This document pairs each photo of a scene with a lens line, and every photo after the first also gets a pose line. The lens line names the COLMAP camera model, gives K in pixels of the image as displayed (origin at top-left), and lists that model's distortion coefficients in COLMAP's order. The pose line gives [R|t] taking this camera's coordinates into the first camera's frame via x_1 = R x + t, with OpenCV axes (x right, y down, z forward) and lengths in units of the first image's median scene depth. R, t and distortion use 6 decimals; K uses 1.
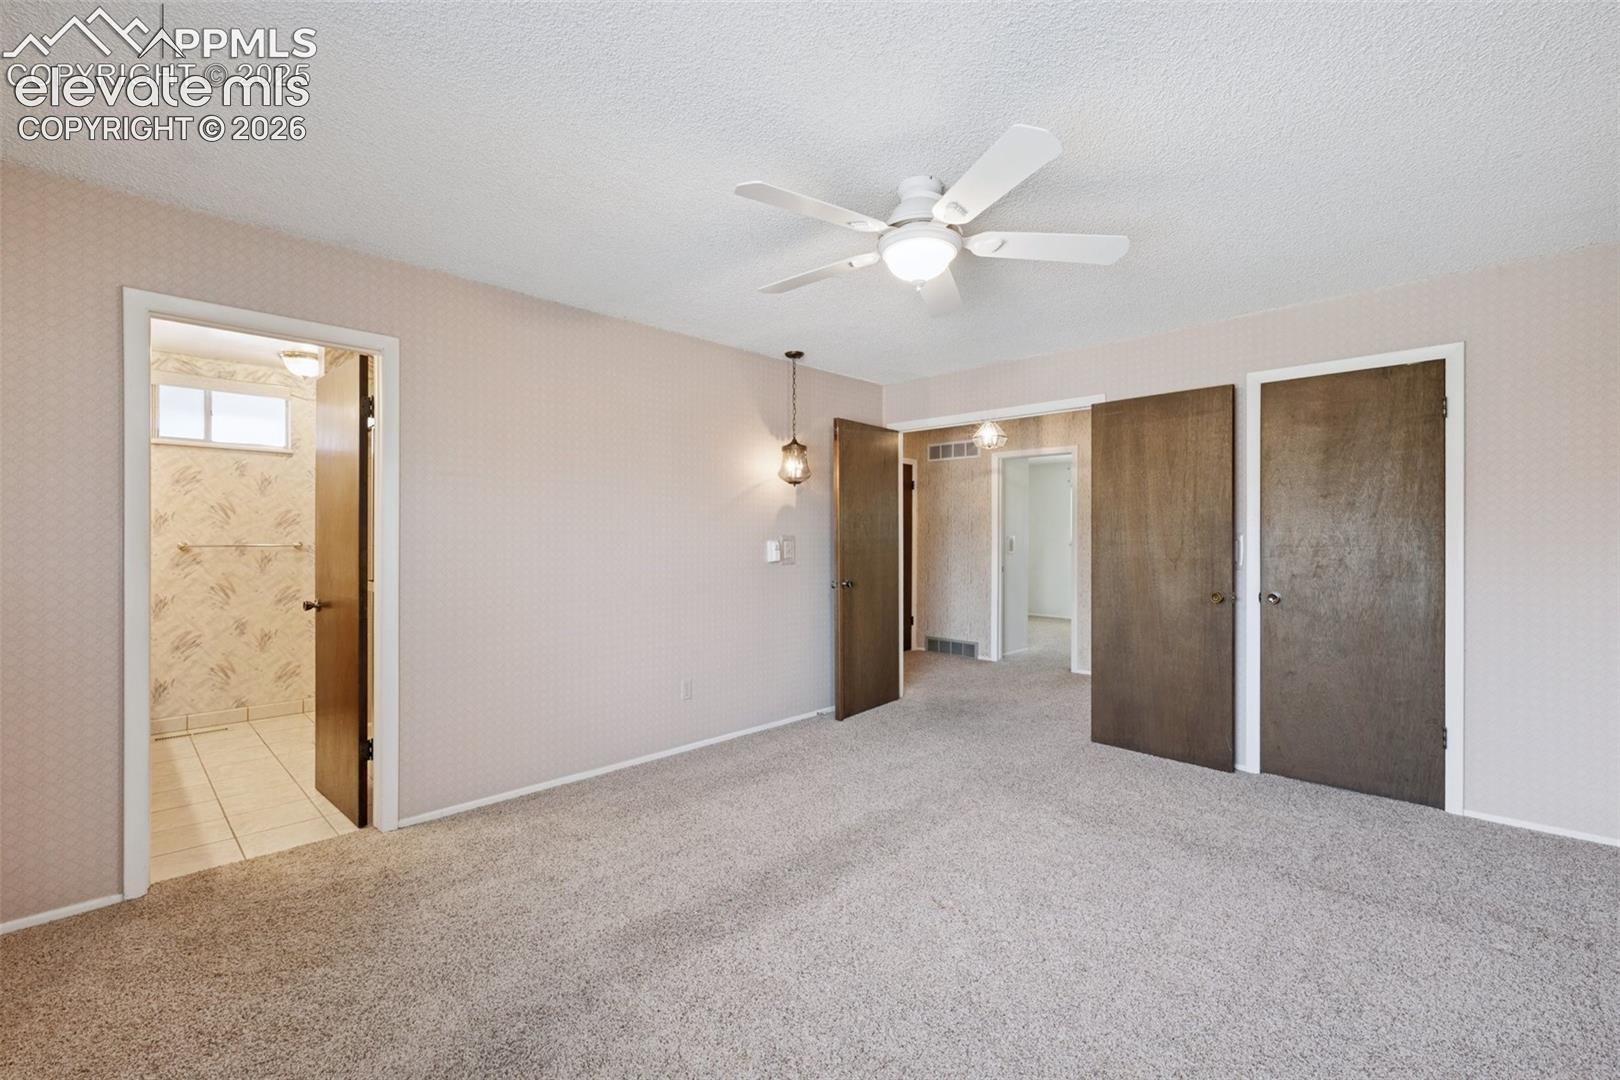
lens RADIAL K [[679.7, 0, 802.0], [0, 679.7, 536.4], [0, 0, 1]] dist [-0.000143, 0.000861]
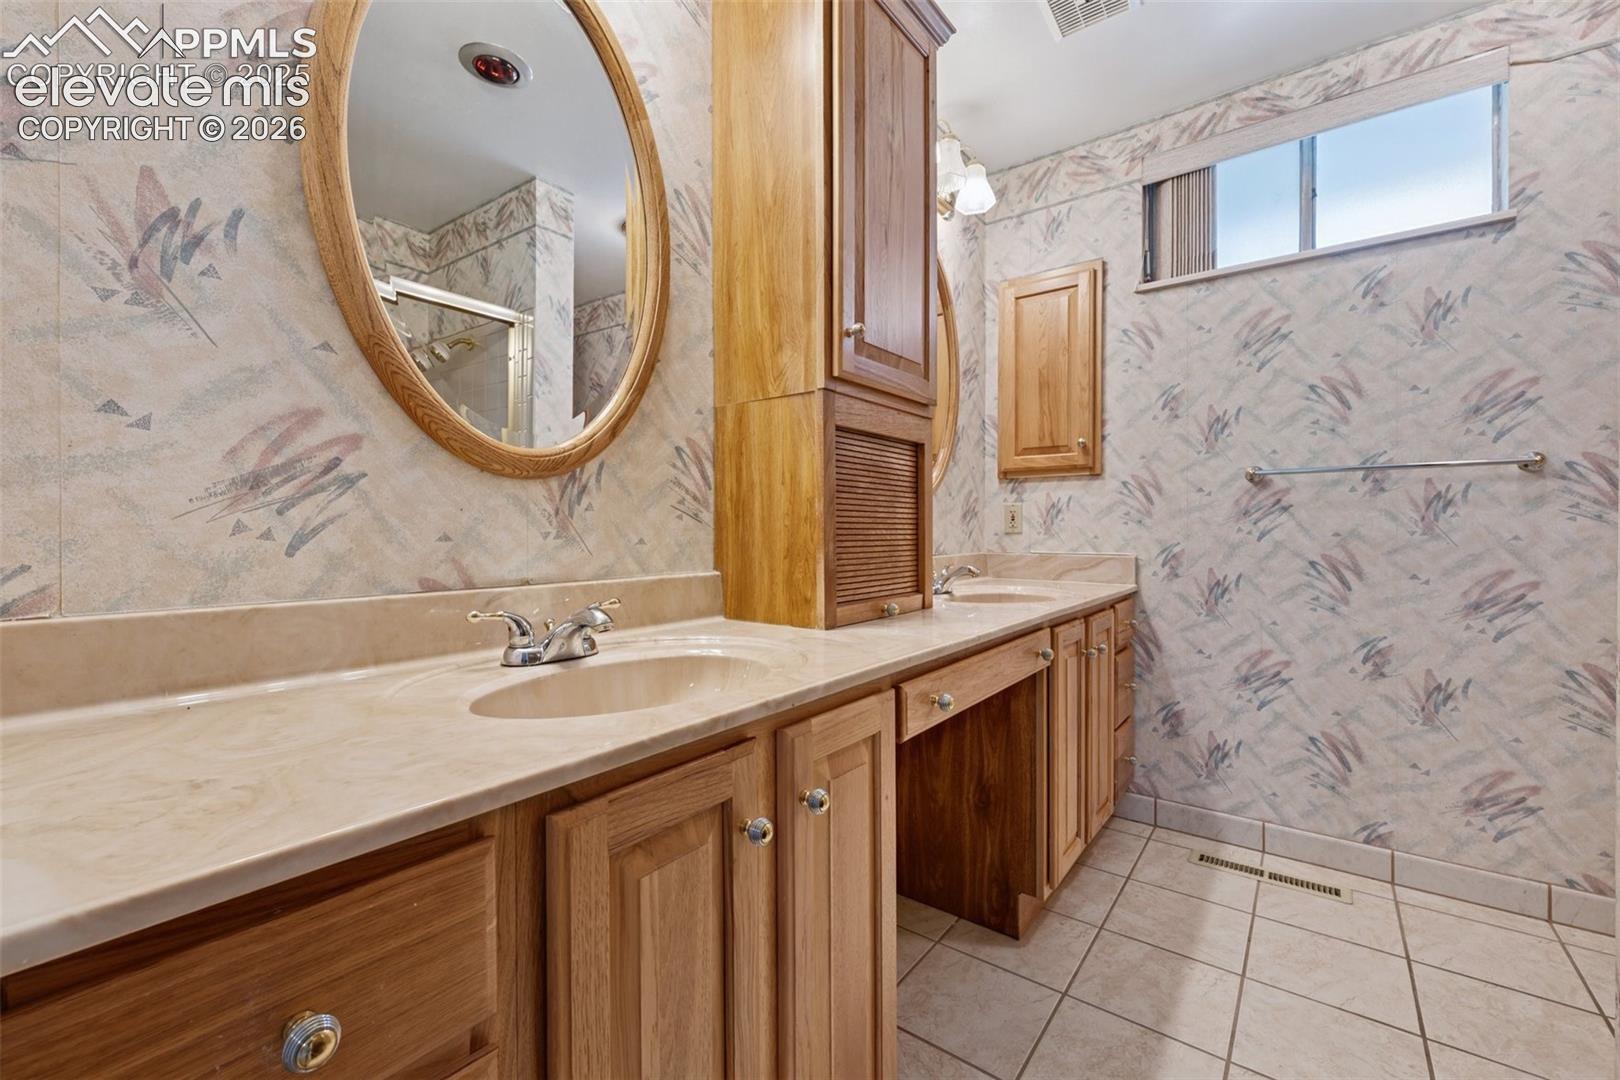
lens RADIAL K [[679.7, 0, 802.2], [0, 679.7, 534.5], [0, 0, 1]] dist [-0.000143, 0.000861]
pose [[0.105775, 0.001632, -0.994389, -0.435642], [0.004274, 0.999989, 0.002096, 0.052387], [0.994381, -0.004472, 0.105767, 0.593538]]
